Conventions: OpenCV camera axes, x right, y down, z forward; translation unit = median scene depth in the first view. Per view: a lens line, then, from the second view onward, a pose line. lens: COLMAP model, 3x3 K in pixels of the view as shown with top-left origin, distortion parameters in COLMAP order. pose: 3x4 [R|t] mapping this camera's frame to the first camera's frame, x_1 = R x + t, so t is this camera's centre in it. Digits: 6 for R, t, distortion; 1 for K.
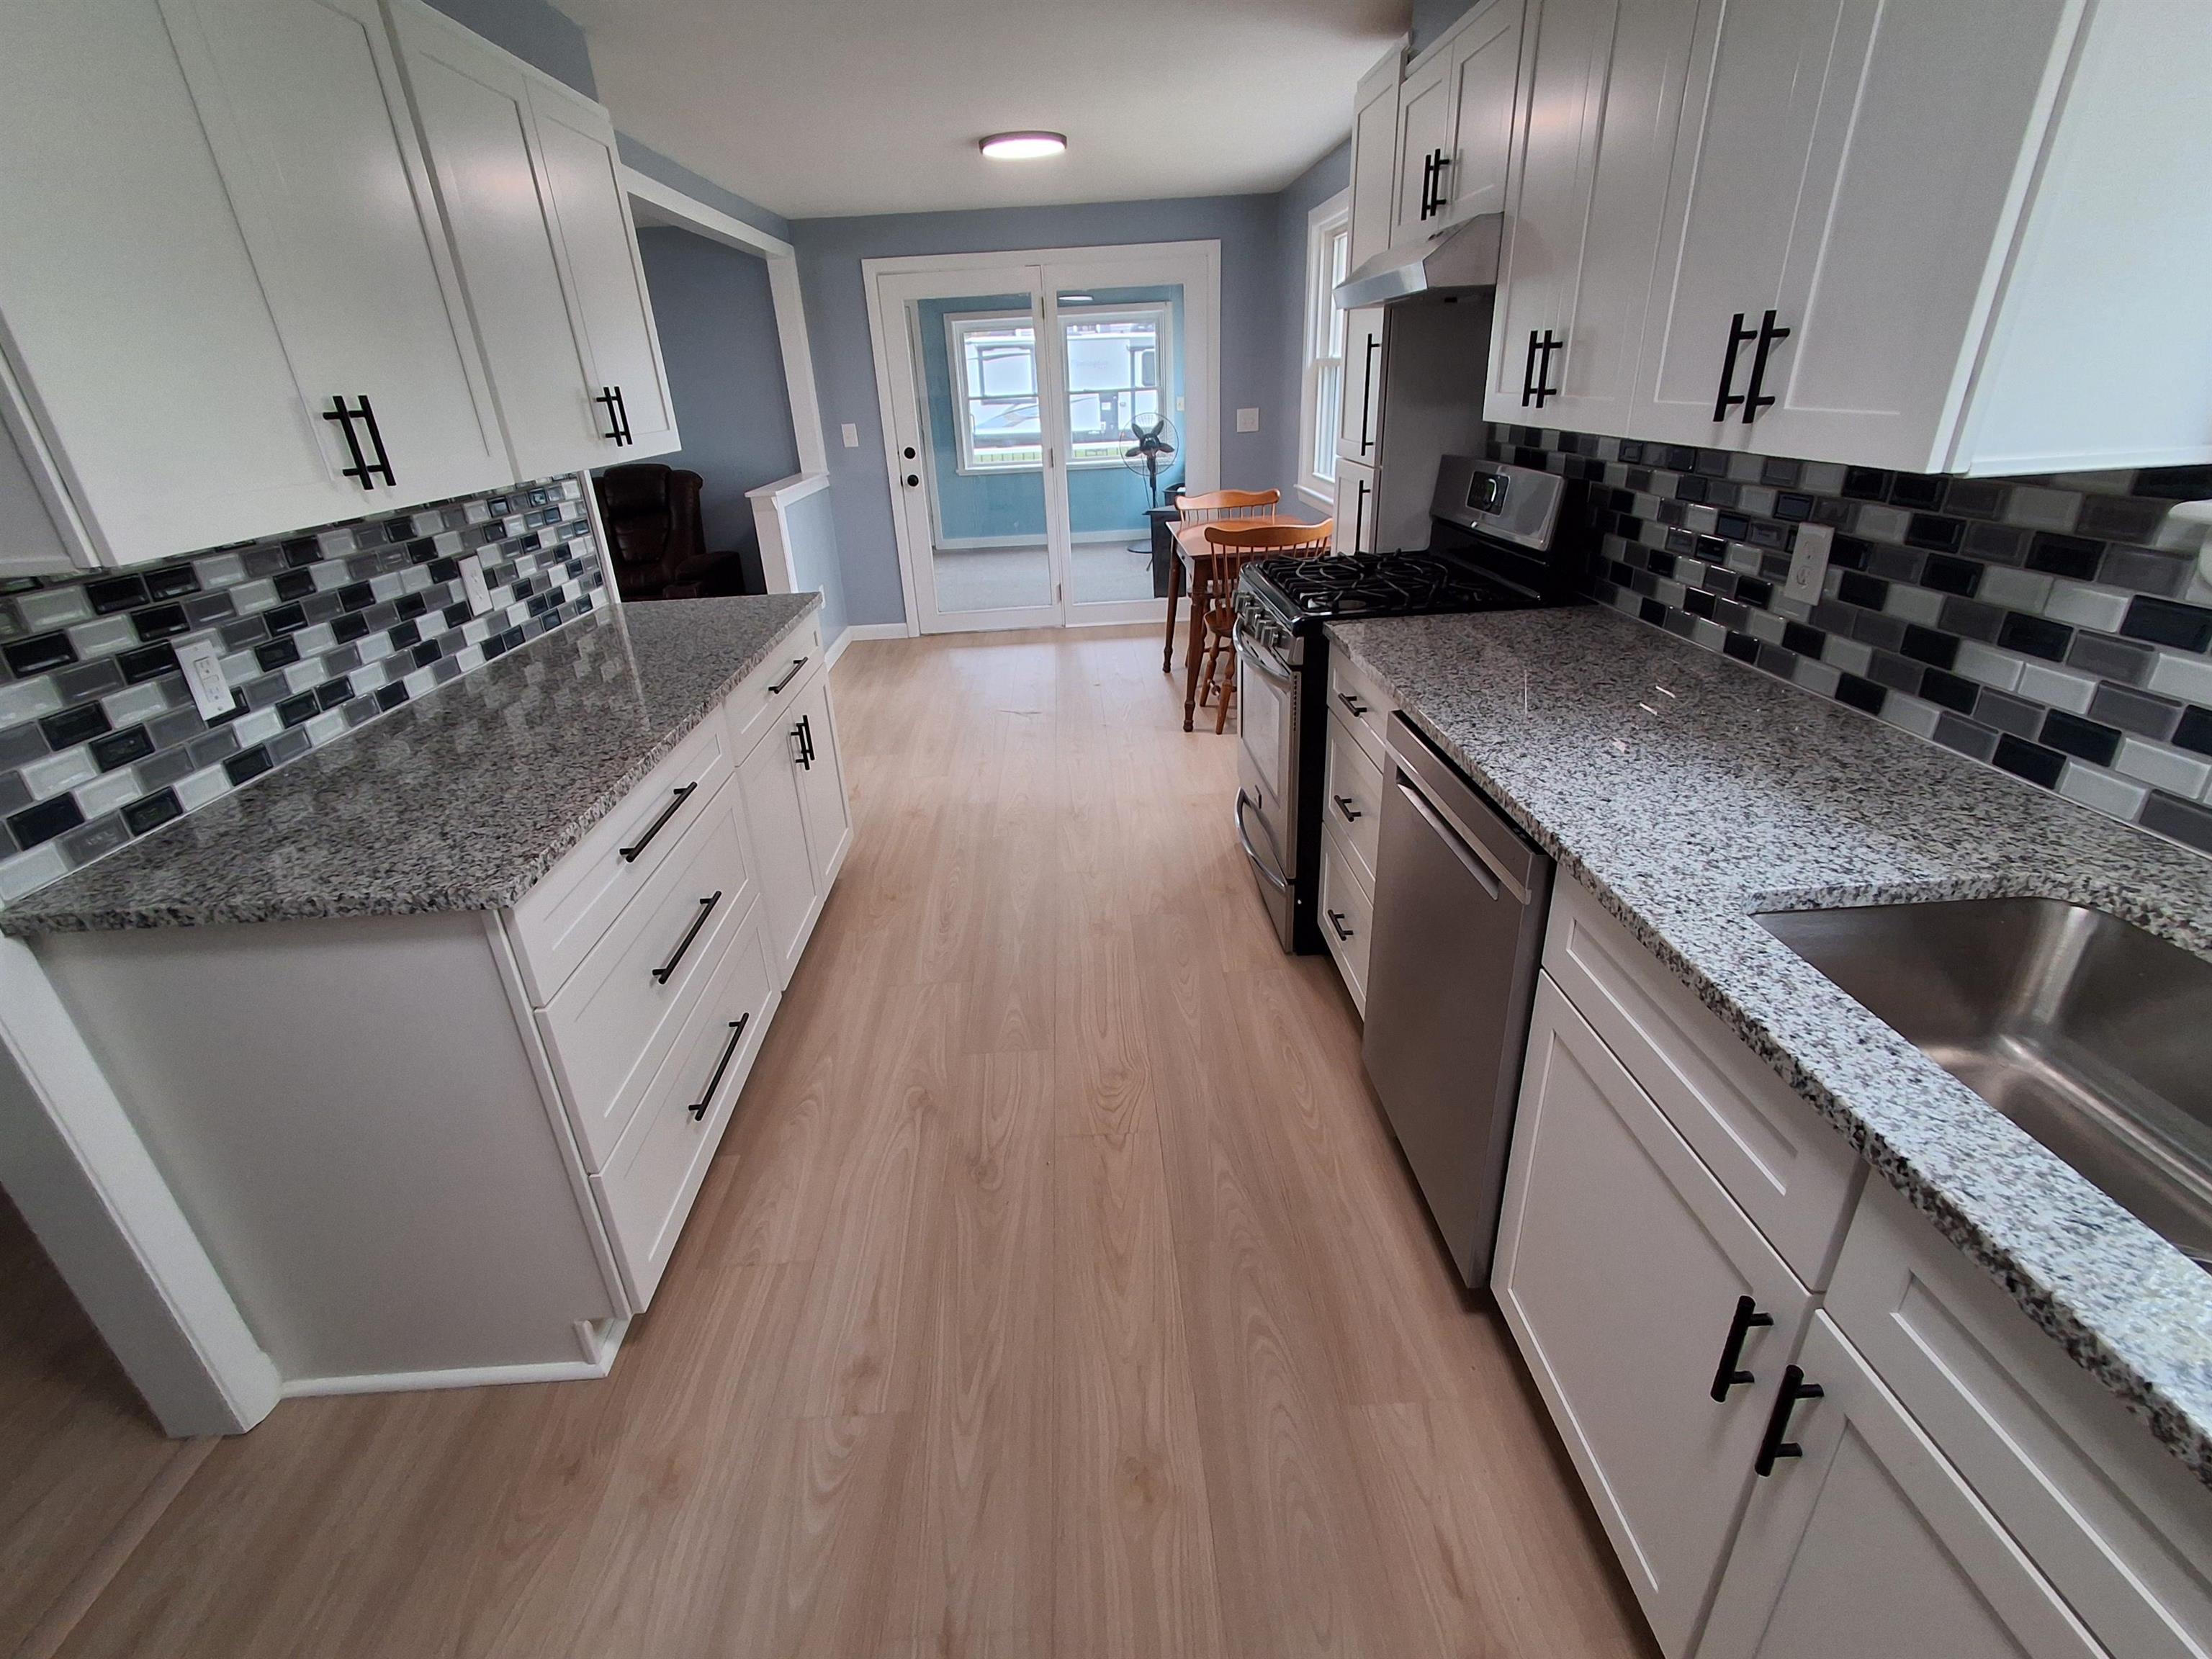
lens RADIAL K [[995.8, 0, 1079.3], [0, 995.8, 836.6], [0, 0, 1]] dist [0.000435, 0.000695]
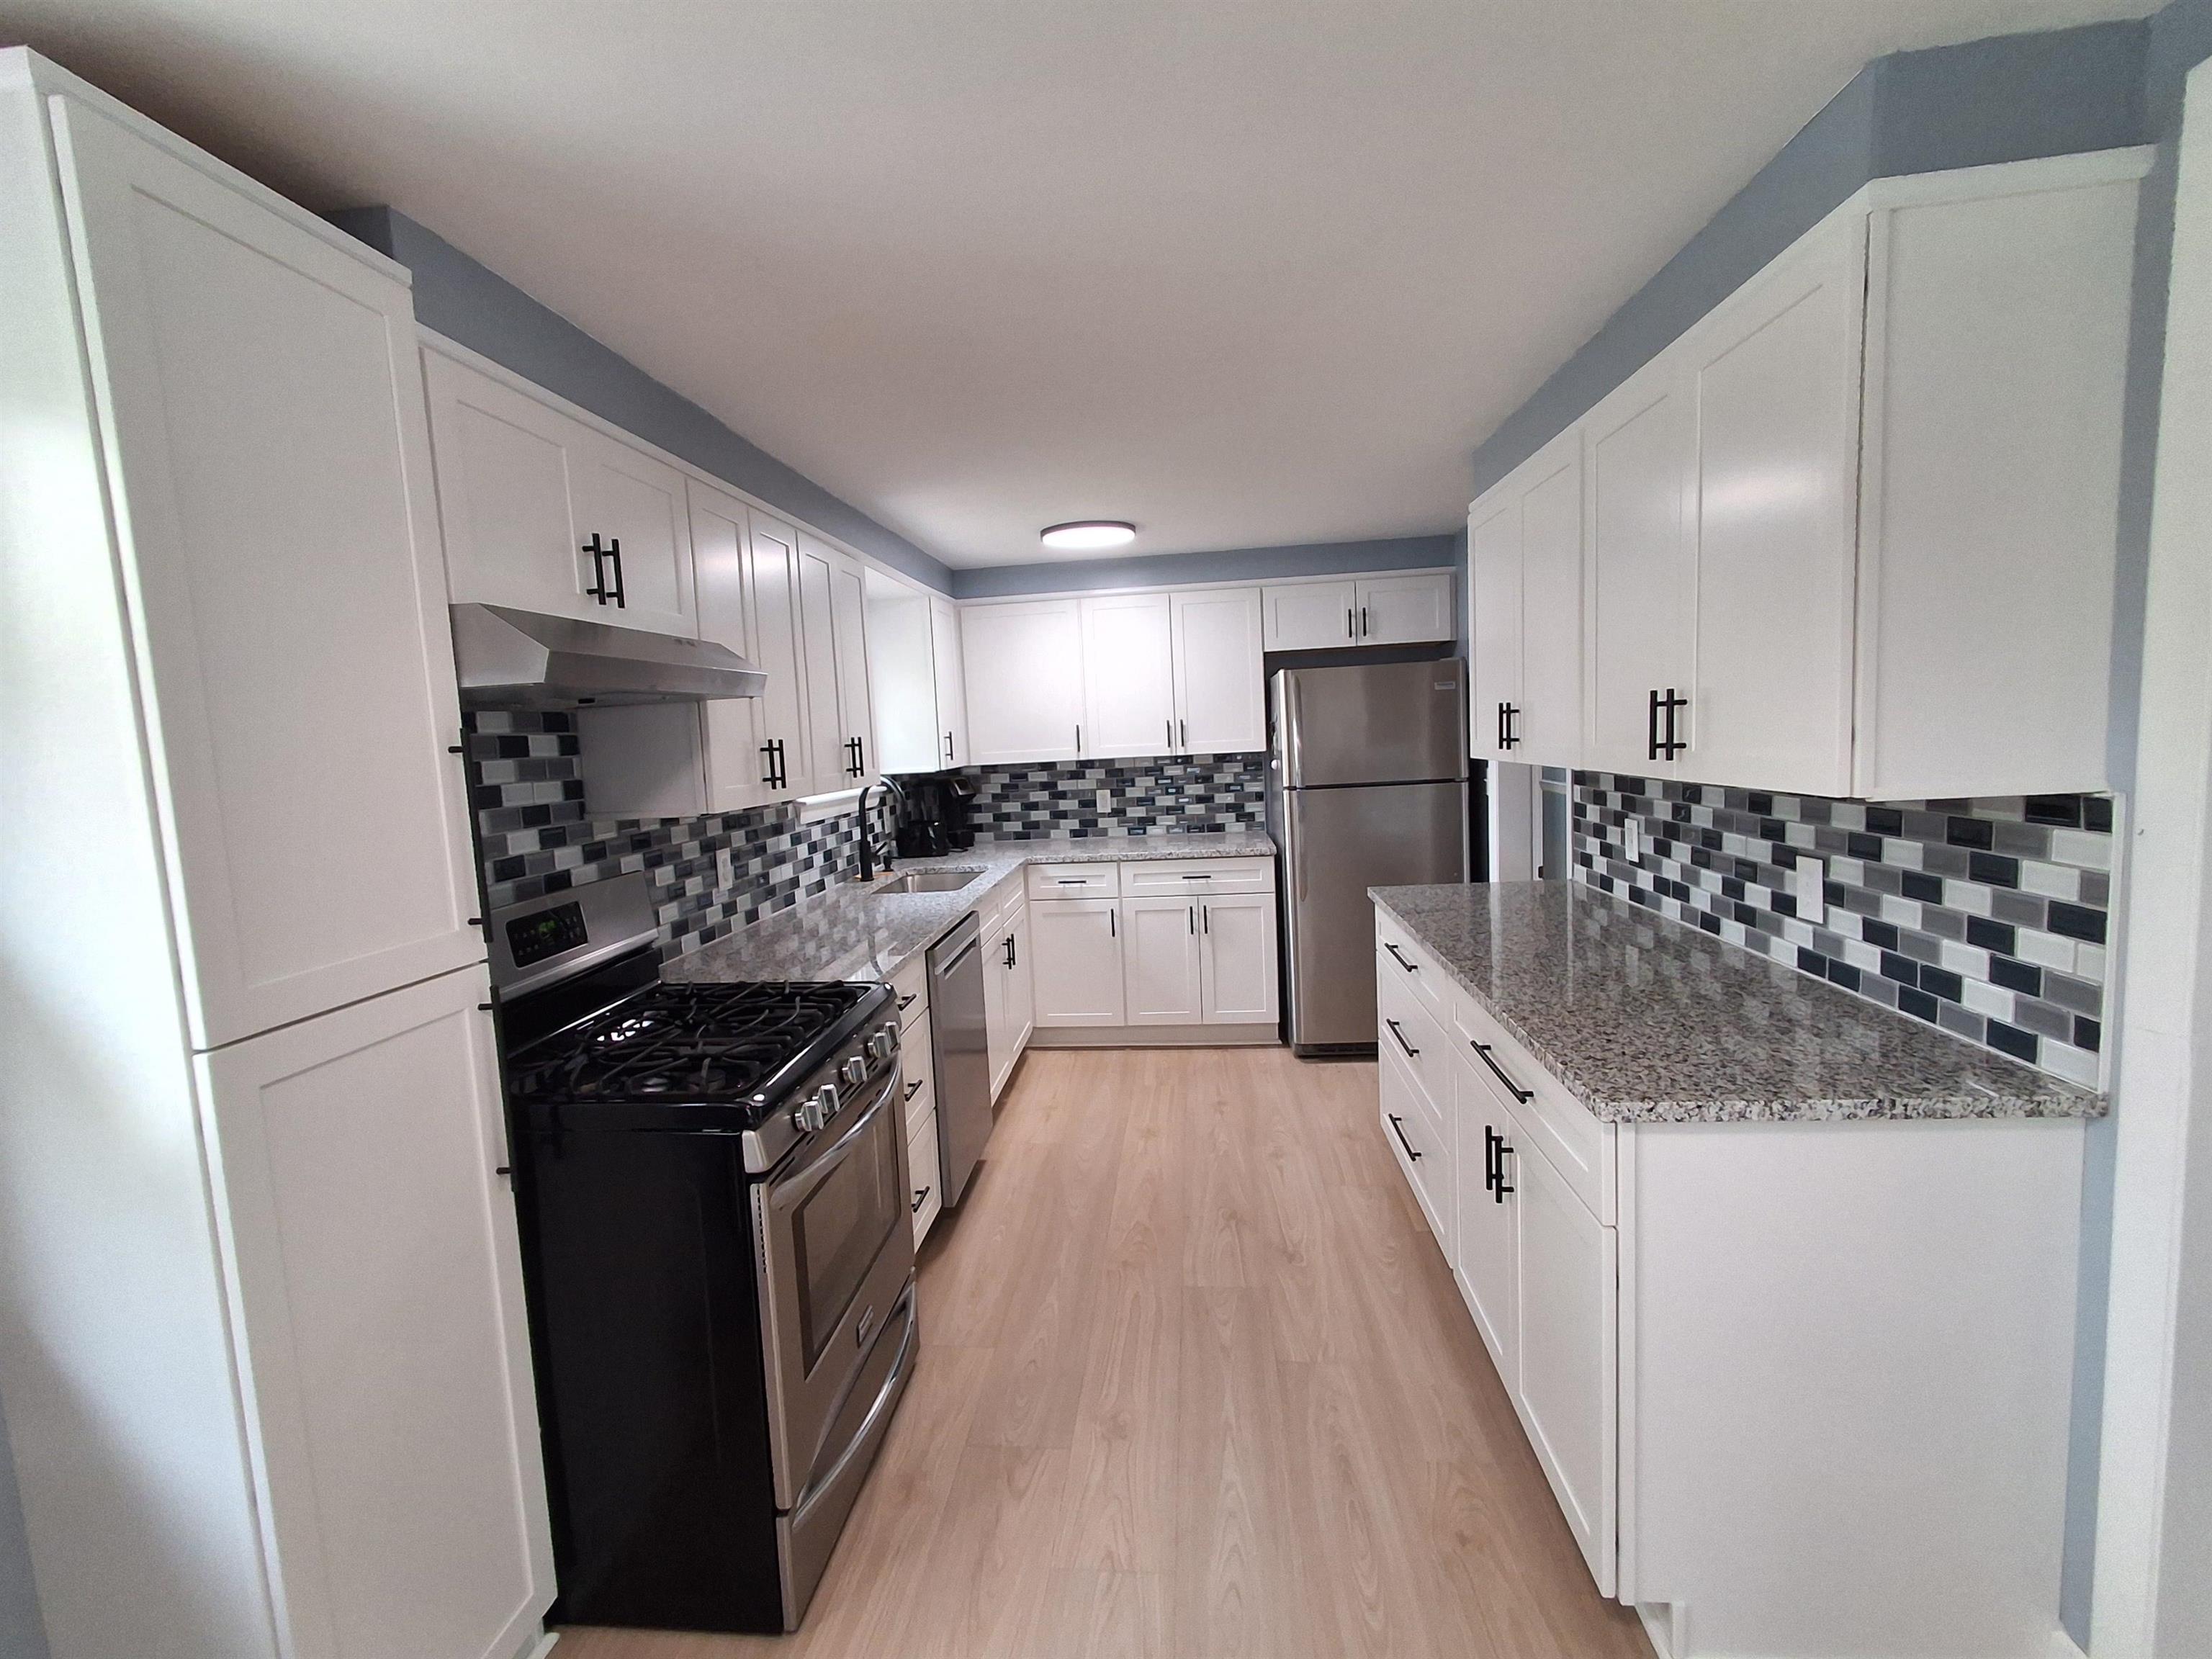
lens RADIAL K [[1007.6, 0, 1088.1], [0, 1007.6, 833.0], [0, 0, 1]] dist [-0.002876, 0.004332]
pose [[-0.986961, 0.089710, 0.133643, -0.142550], [0.145371, 0.853268, 0.500801, -0.968037], [-0.069106, 0.513699, -0.855183, 2.089431]]
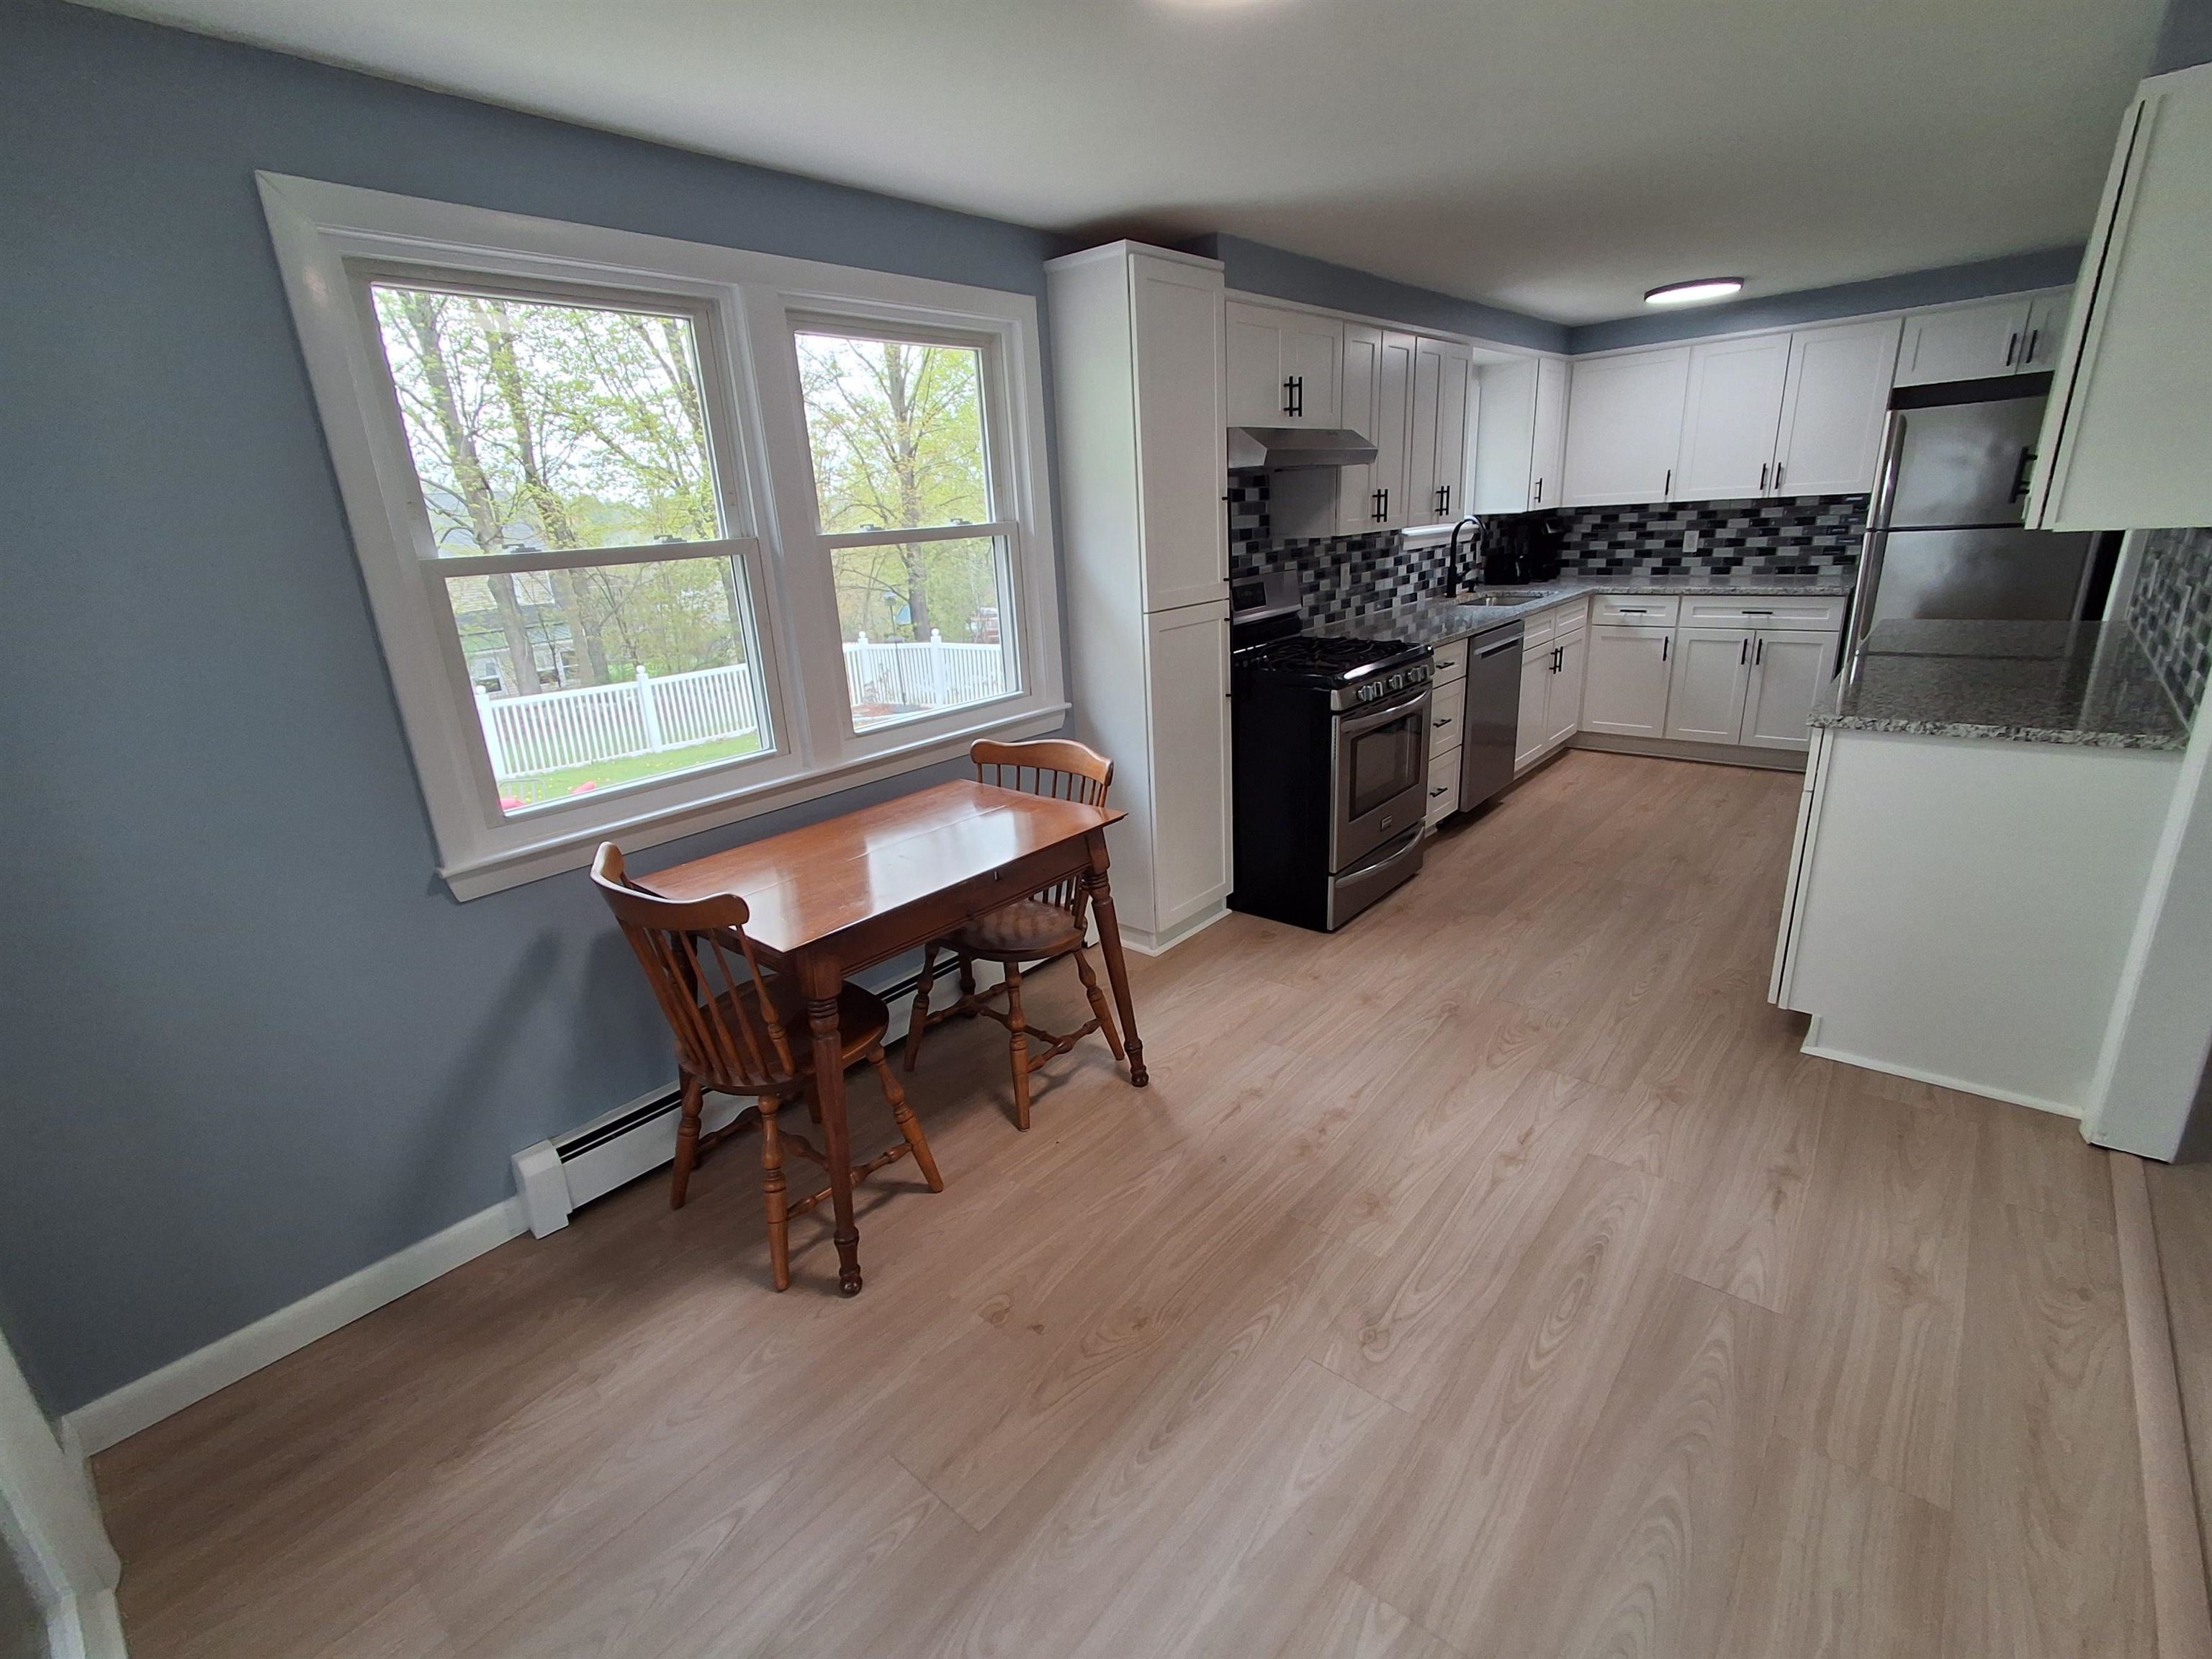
lens RADIAL K [[1007.6, 0, 1088.1], [0, 1007.6, 833.0], [0, 0, 1]] dist [-0.002876, 0.004332]
pose [[-0.734522, -0.115858, 0.668622, -0.597948], [0.371010, 0.756443, 0.538652, -1.279043], [-0.568181, 0.643717, -0.512639, 2.793235]]
